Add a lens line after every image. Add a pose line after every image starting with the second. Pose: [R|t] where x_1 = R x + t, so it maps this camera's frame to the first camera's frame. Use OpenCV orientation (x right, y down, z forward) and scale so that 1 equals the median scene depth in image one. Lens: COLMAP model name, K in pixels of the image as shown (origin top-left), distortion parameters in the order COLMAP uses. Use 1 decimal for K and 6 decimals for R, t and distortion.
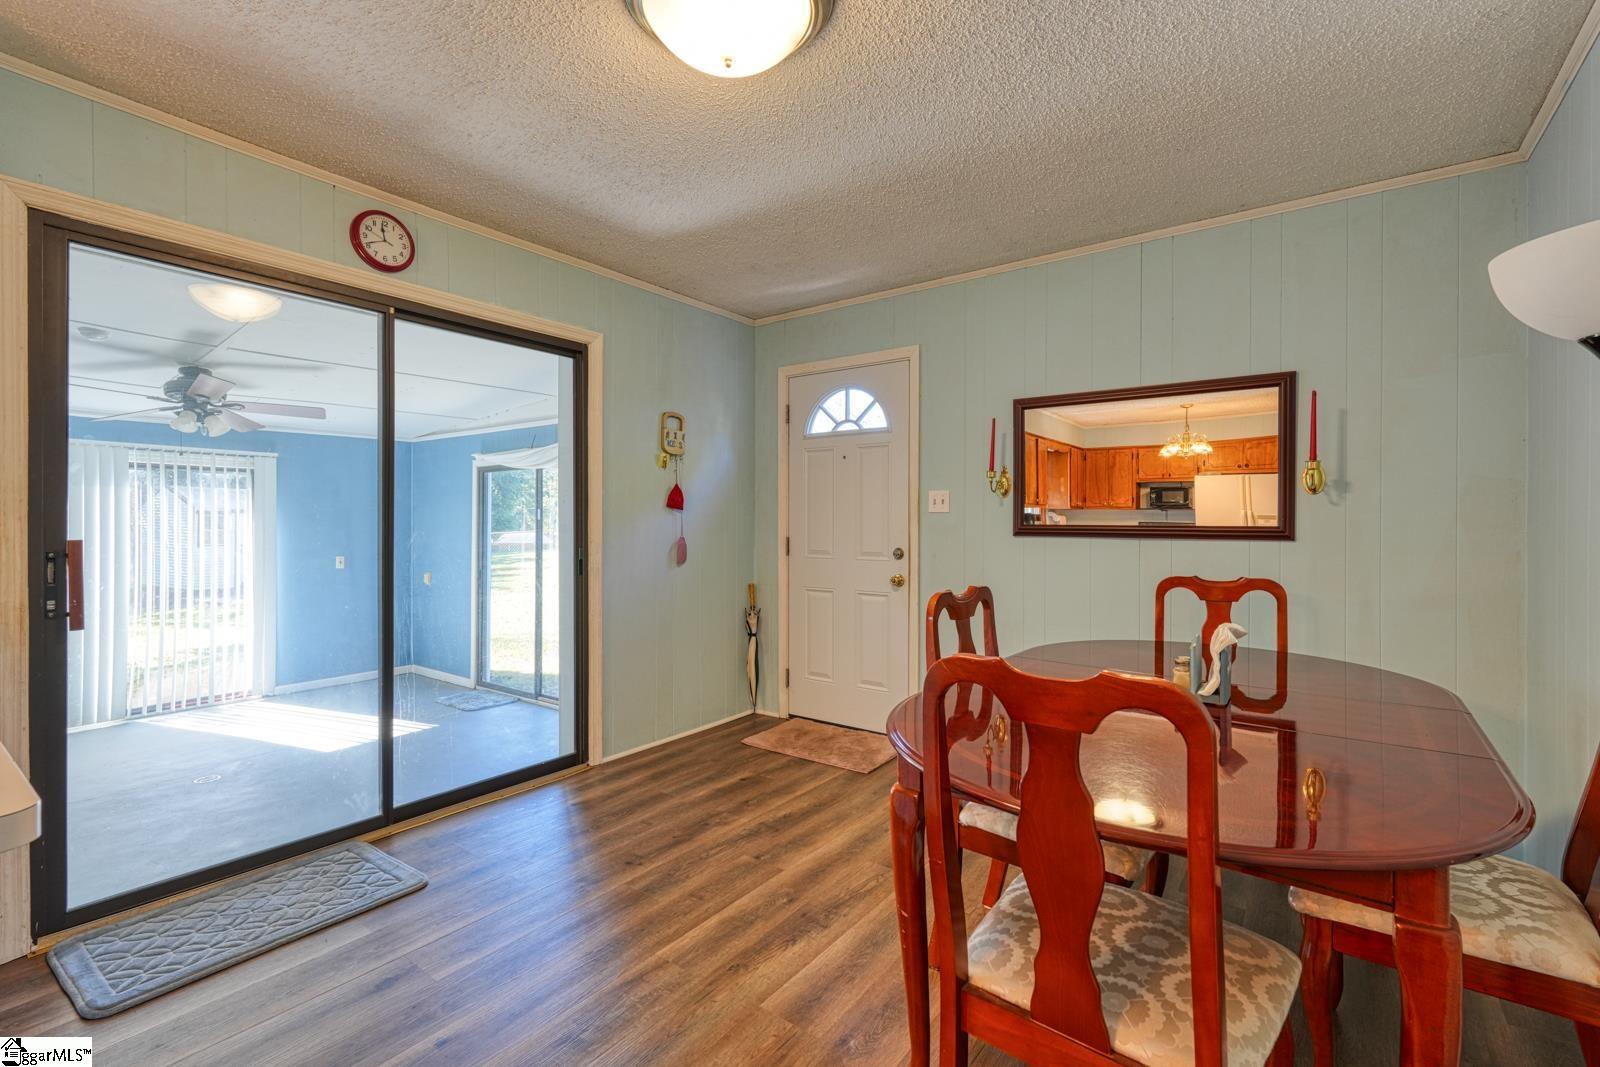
lens RADIAL K [[707.7, 0, 800.3], [0, 707.7, 525.1], [0, 0, 1]] dist [0.001267, -0.000015]
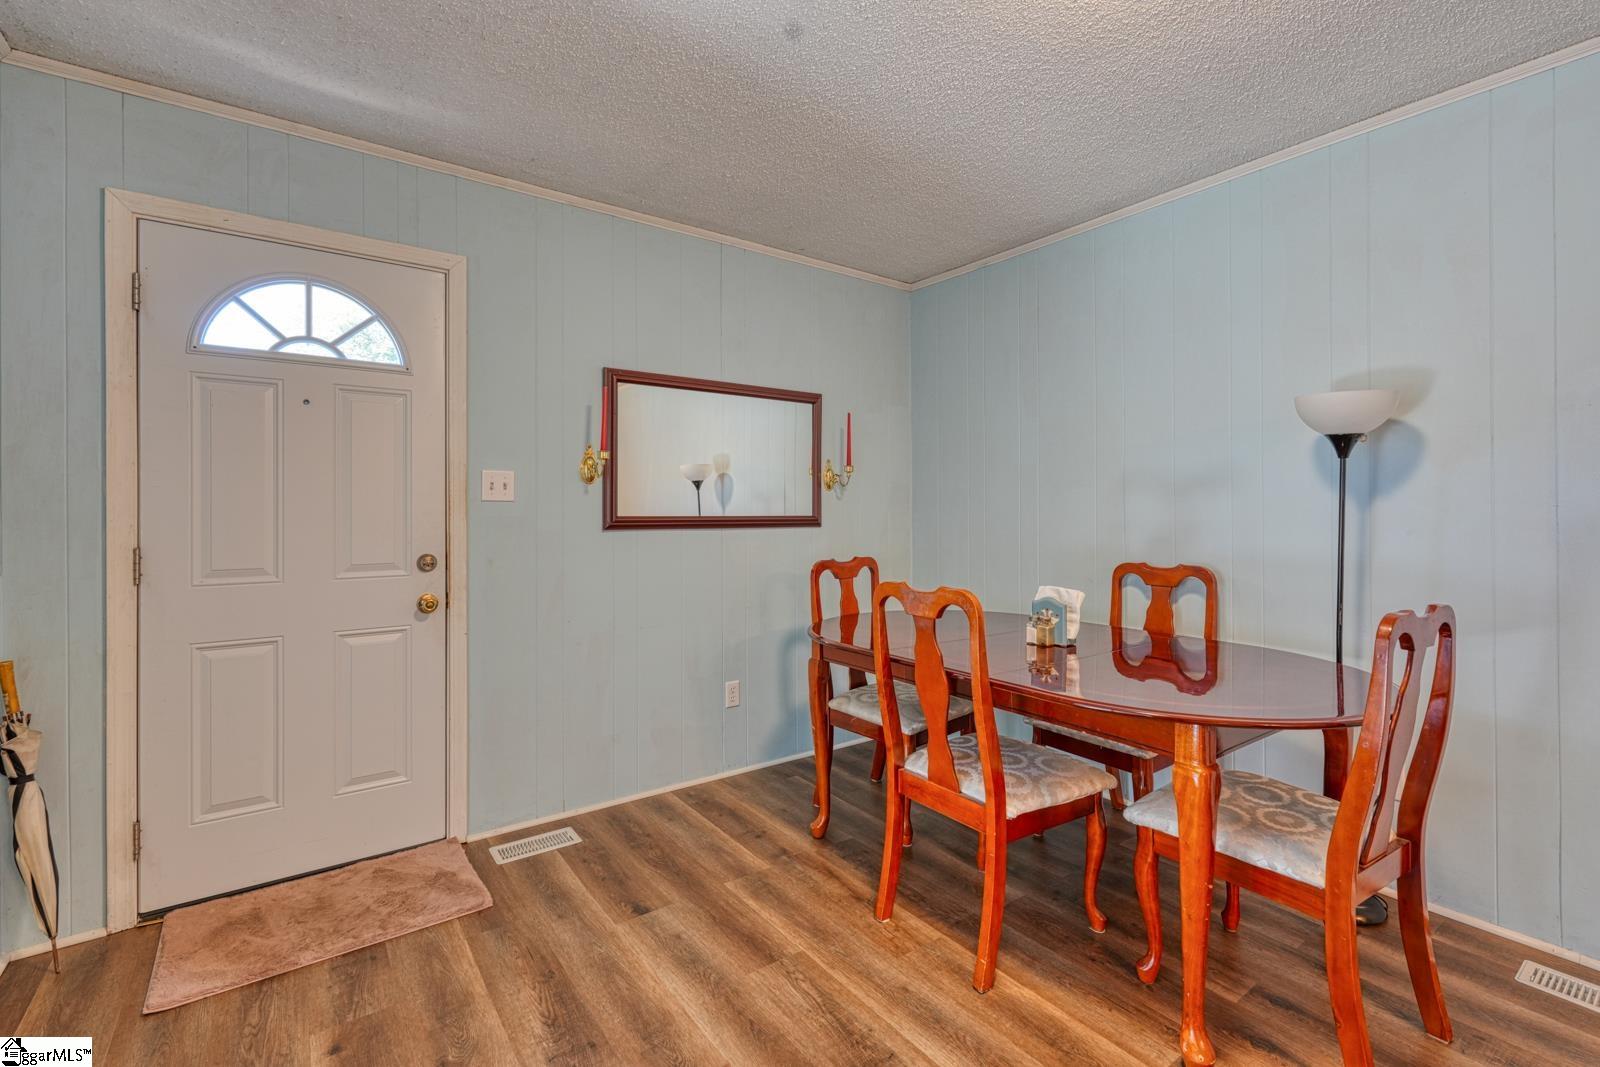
lens RADIAL K [[707.7, 0, 847.3], [0, 707.7, 500.4], [0, 0, 1]] dist [0.001267, -0.000015]
pose [[0.274052, 0.001193, 0.961714, -0.383615], [-0.001832, 0.999998, -0.000718, -0.017686], [-0.961713, -0.001565, 0.274054, 0.443341]]
